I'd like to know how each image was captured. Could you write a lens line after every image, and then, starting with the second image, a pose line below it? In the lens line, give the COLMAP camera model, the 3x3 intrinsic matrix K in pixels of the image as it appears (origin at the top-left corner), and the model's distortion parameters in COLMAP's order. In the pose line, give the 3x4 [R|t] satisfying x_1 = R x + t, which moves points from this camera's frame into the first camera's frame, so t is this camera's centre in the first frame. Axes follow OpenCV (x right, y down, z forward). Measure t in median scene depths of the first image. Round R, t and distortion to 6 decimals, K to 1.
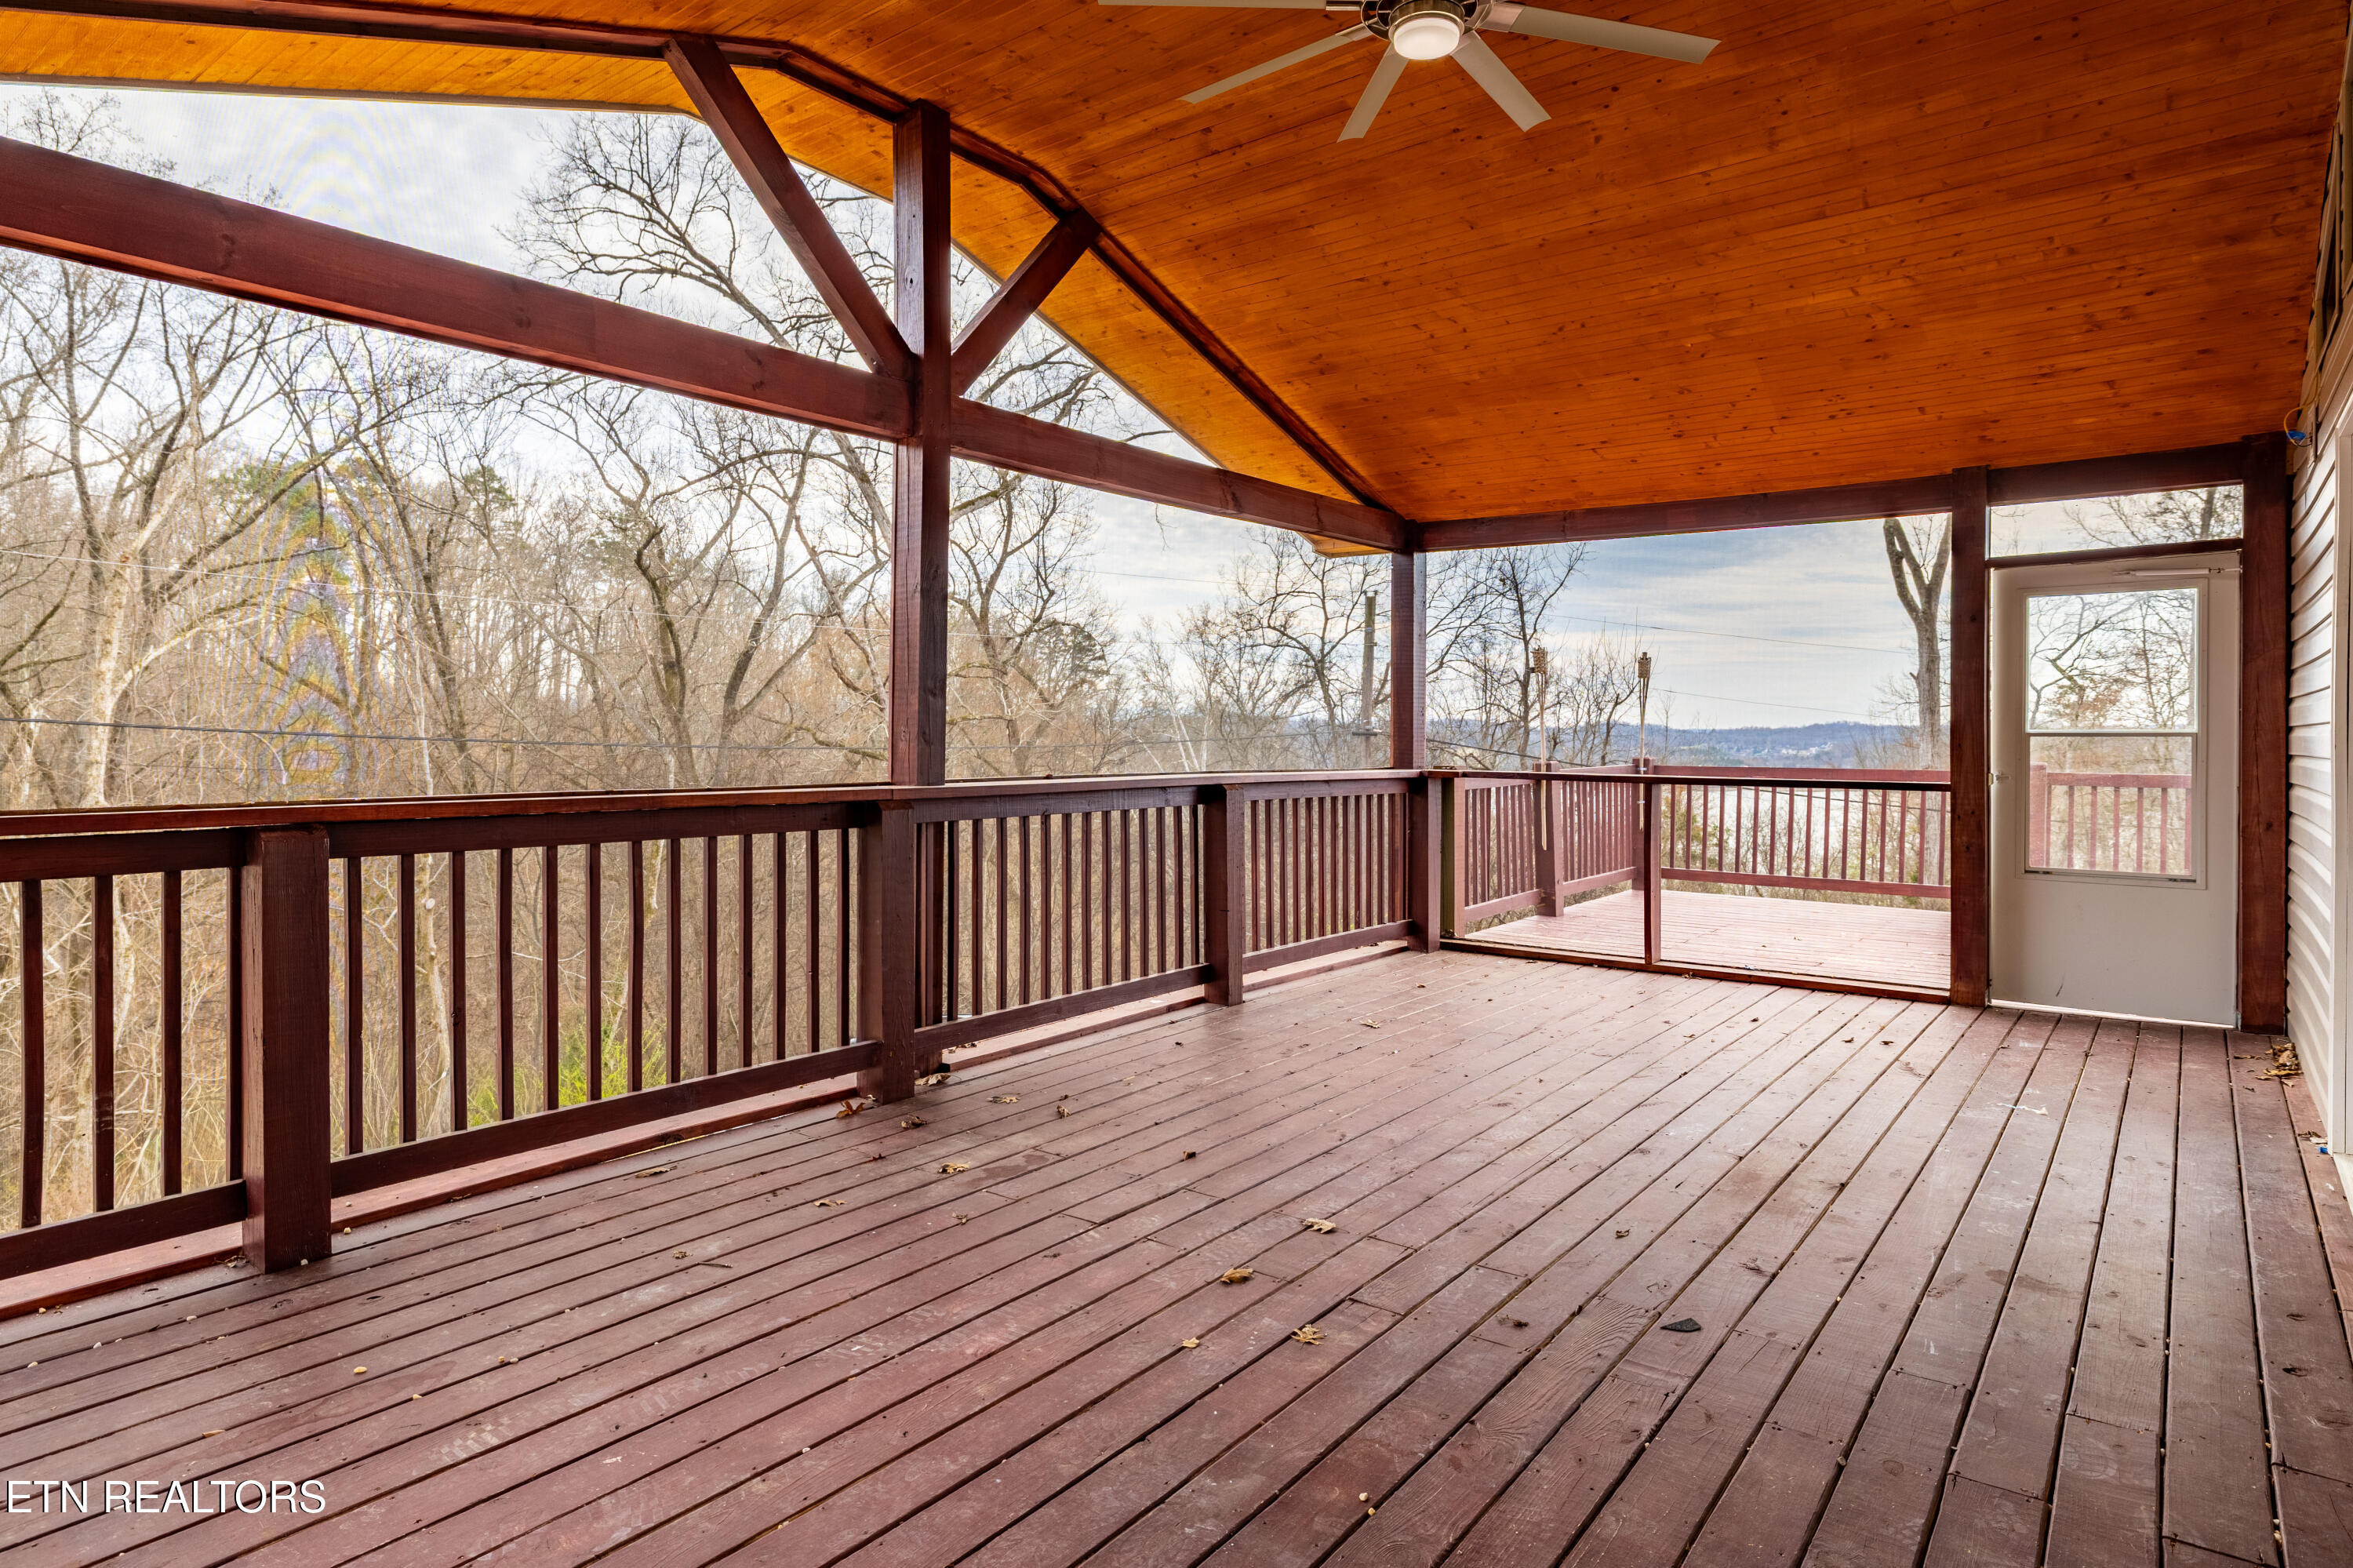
lens RADIAL K [[1312.2, 0, 1172.3], [0, 1312.2, 709.6], [0, 0, 1]] dist [0.000889, 0.001045]
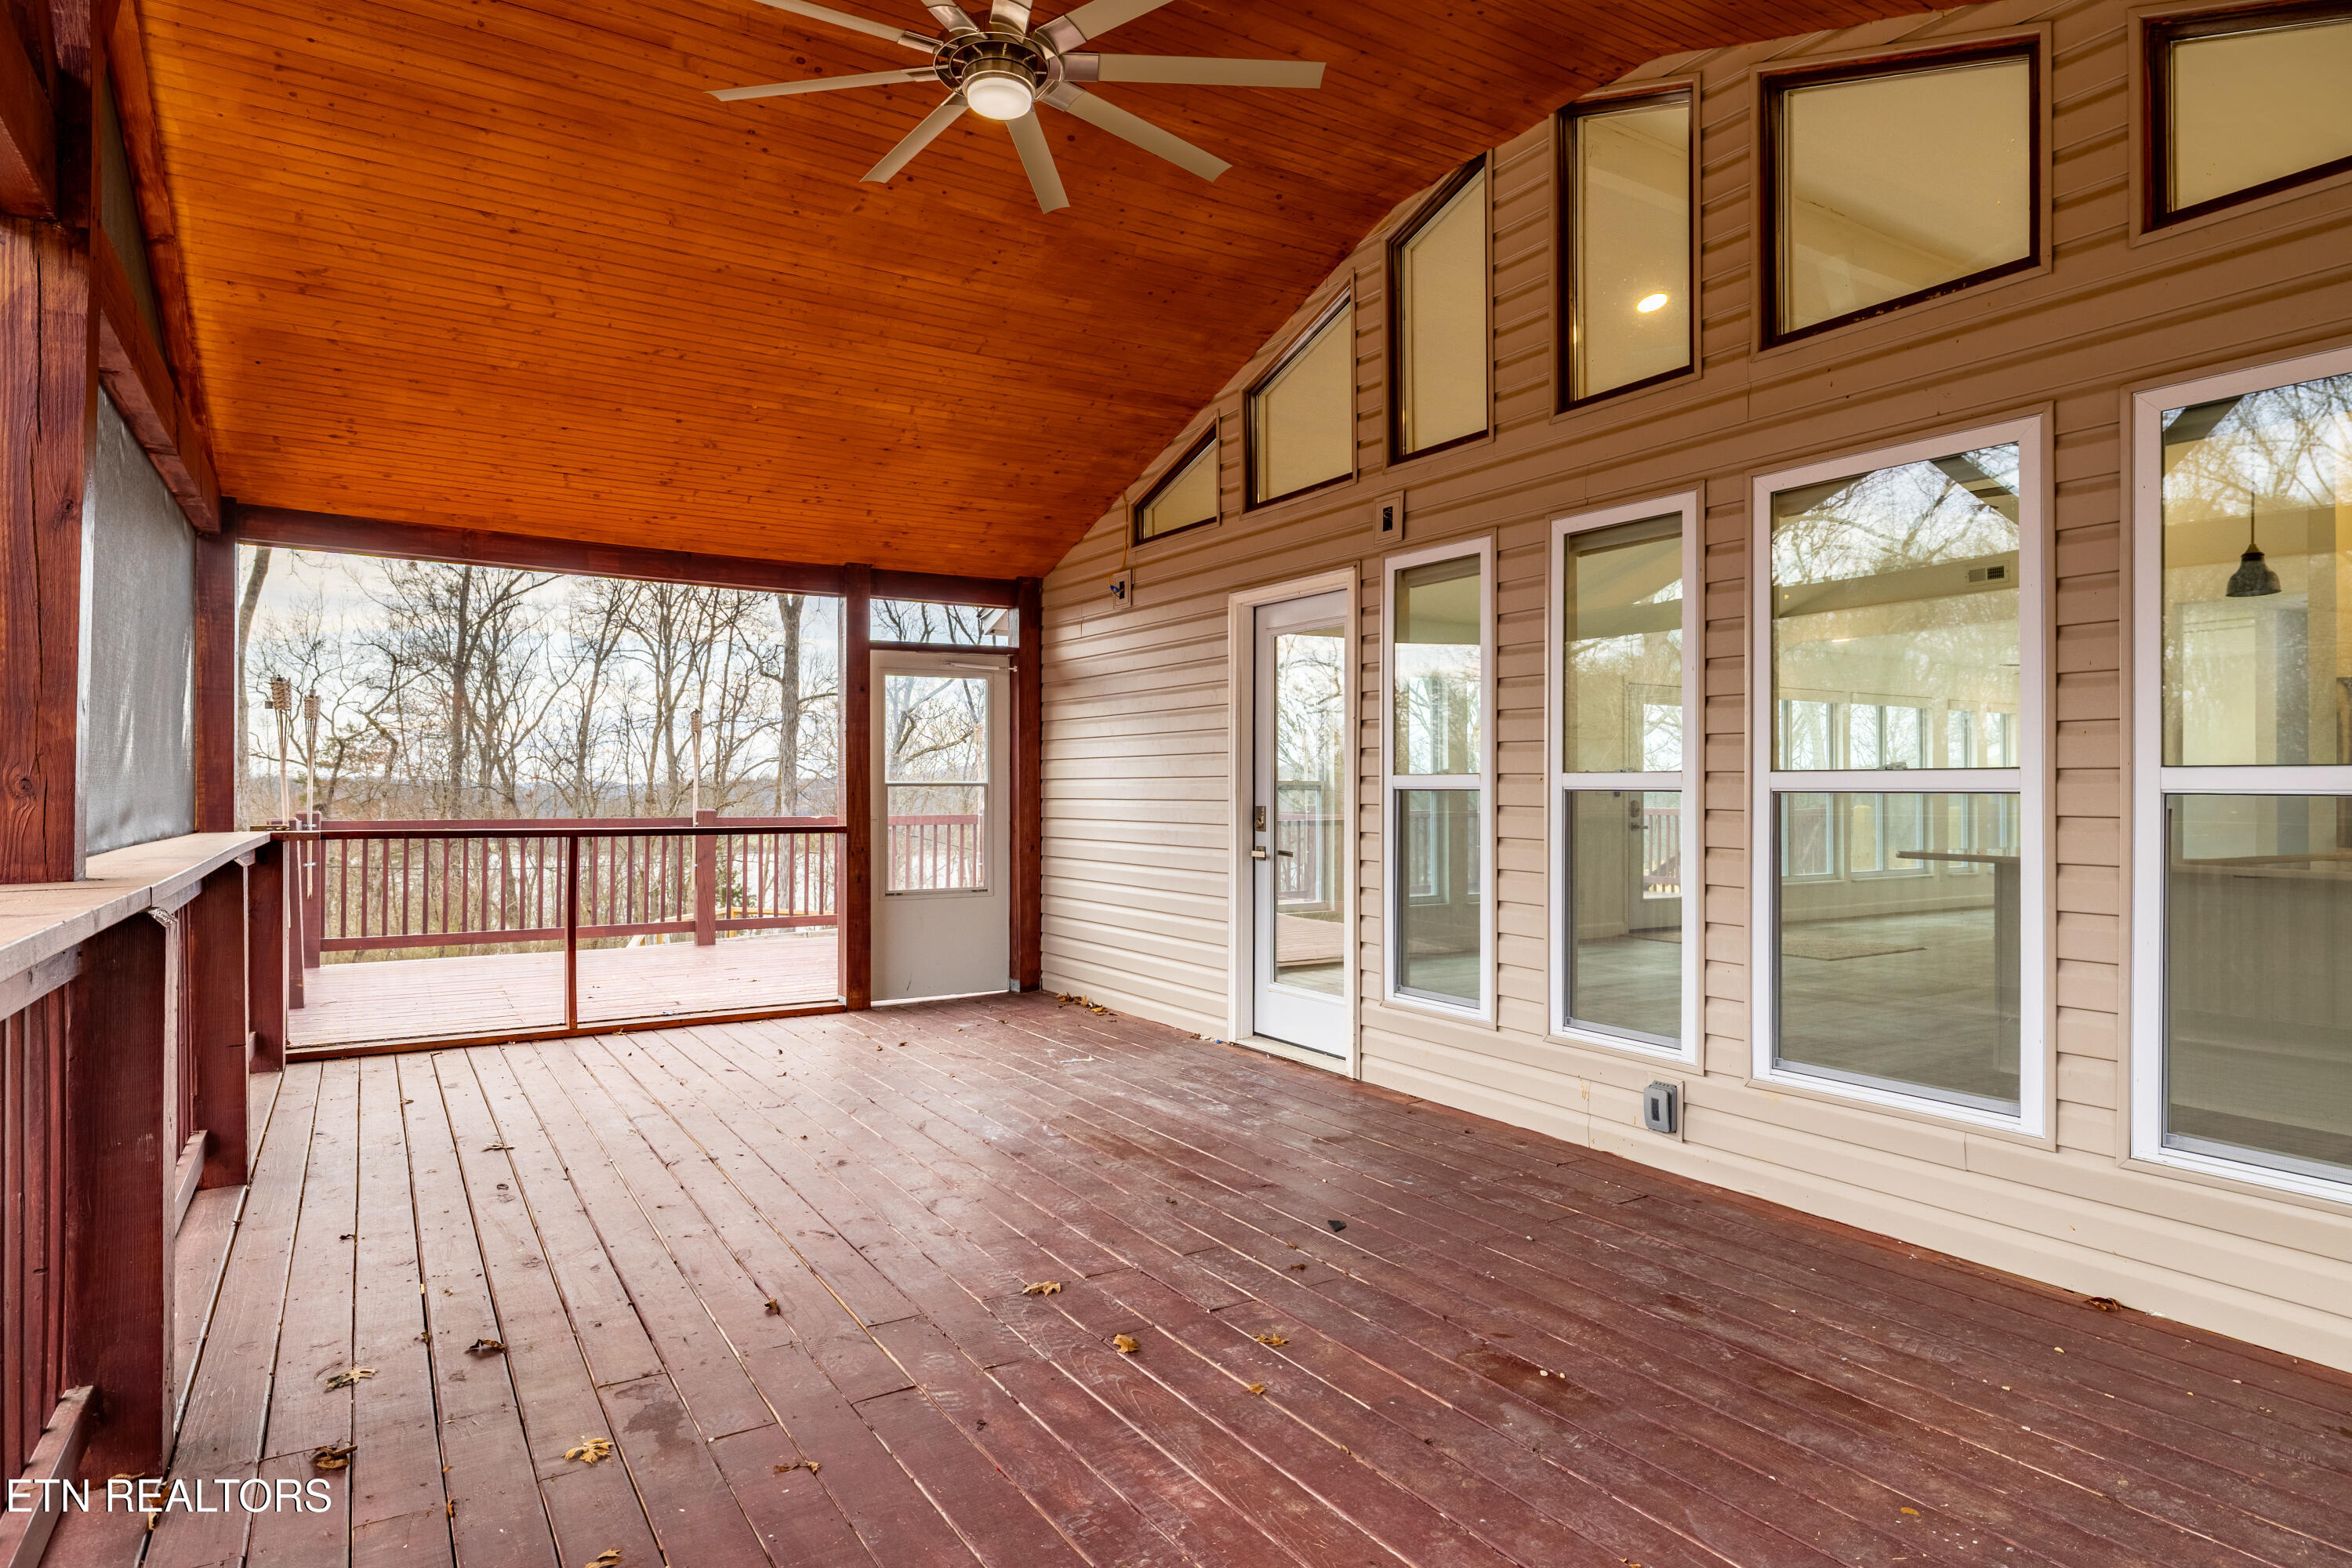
lens RADIAL K [[1315.2, 0, 1162.4], [0, 1315.2, 769.6], [0, 0, 1]] dist [-0.001452, 0.000642]
pose [[0.348300, 0.008930, 0.937340, -0.445960], [-0.017117, 0.999848, -0.003165, 0.003624], [-0.937227, -0.014942, 0.348400, 0.330212]]
